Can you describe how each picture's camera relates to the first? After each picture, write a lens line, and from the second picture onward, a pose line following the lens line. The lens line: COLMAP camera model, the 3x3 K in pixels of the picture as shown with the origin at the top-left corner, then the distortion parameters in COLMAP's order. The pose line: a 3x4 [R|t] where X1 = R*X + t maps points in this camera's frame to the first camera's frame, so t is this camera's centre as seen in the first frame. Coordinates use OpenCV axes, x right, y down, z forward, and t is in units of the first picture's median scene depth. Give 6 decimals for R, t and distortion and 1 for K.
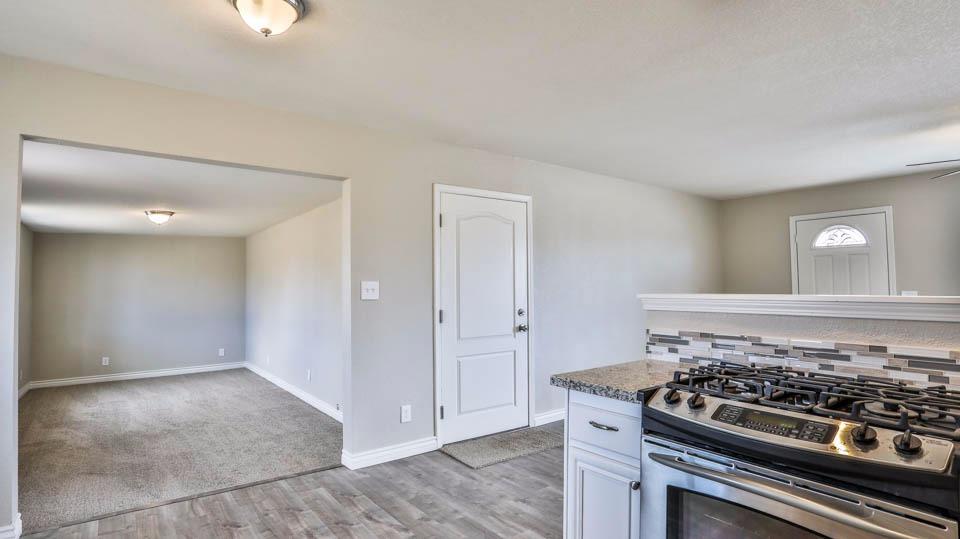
lens RADIAL K [[496.5, 0, 482.2], [0, 496.5, 269.5], [0, 0, 1]] dist [-0.073827, 0.030882]
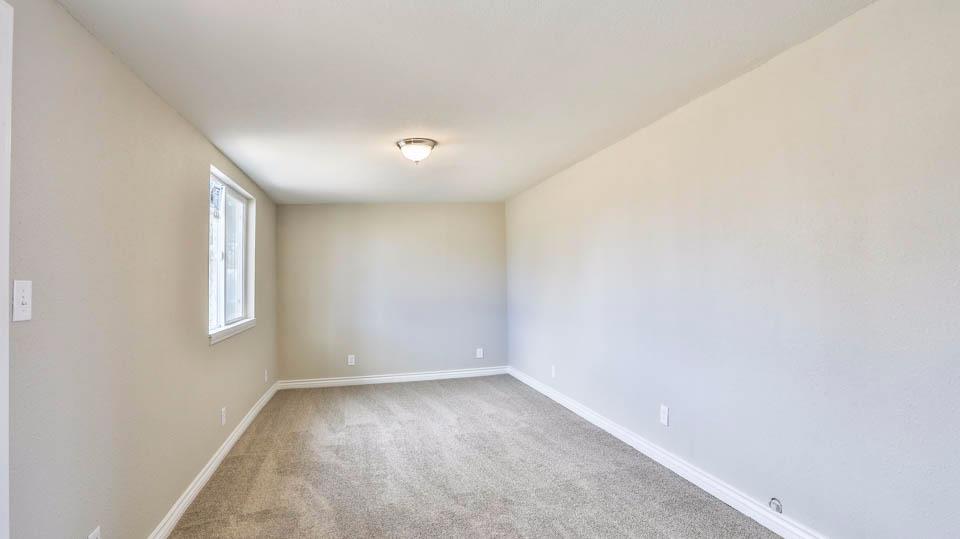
lens RADIAL K [[496.5, 0, 477.9], [0, 496.5, 269.4], [0, 0, 1]] dist [-0.073827, 0.030882]
pose [[0.915951, -0.015633, -0.400986, -0.250831], [0.024681, 0.999544, 0.017410, 0.027711], [0.400531, -0.025843, 0.915919, 0.322318]]
